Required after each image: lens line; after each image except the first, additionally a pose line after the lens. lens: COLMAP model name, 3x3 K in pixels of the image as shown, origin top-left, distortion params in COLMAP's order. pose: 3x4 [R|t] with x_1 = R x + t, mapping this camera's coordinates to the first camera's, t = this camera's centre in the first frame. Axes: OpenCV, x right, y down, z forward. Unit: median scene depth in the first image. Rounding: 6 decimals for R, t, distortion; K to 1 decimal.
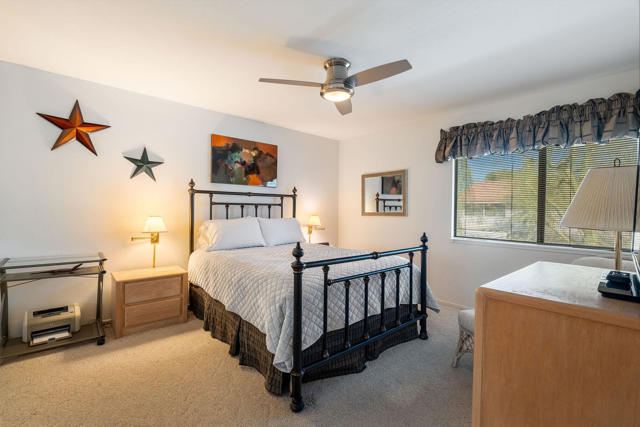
lens RADIAL K [[292.6, 0, 317.7], [0, 292.6, 212.4], [0, 0, 1]] dist [-0.006757, 0.000621]
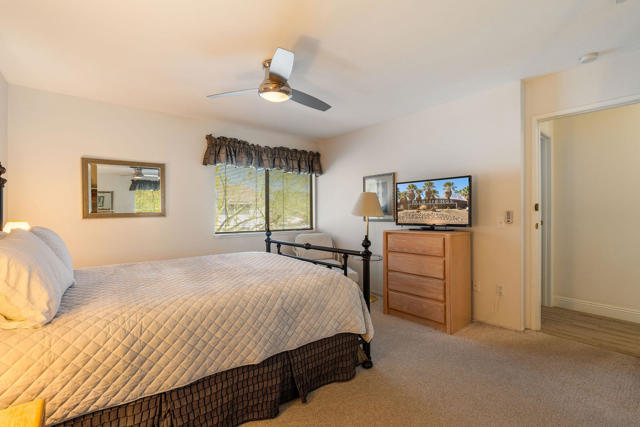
lens RADIAL K [[292.6, 0, 317.7], [0, 292.6, 212.4], [0, 0, 1]] dist [-0.006757, 0.000621]
pose [[0.015487, -0.015161, 0.999765, -0.720268], [0.010811, 0.999829, 0.014994, -0.008477], [-0.999822, 0.010576, 0.015649, 0.642513]]
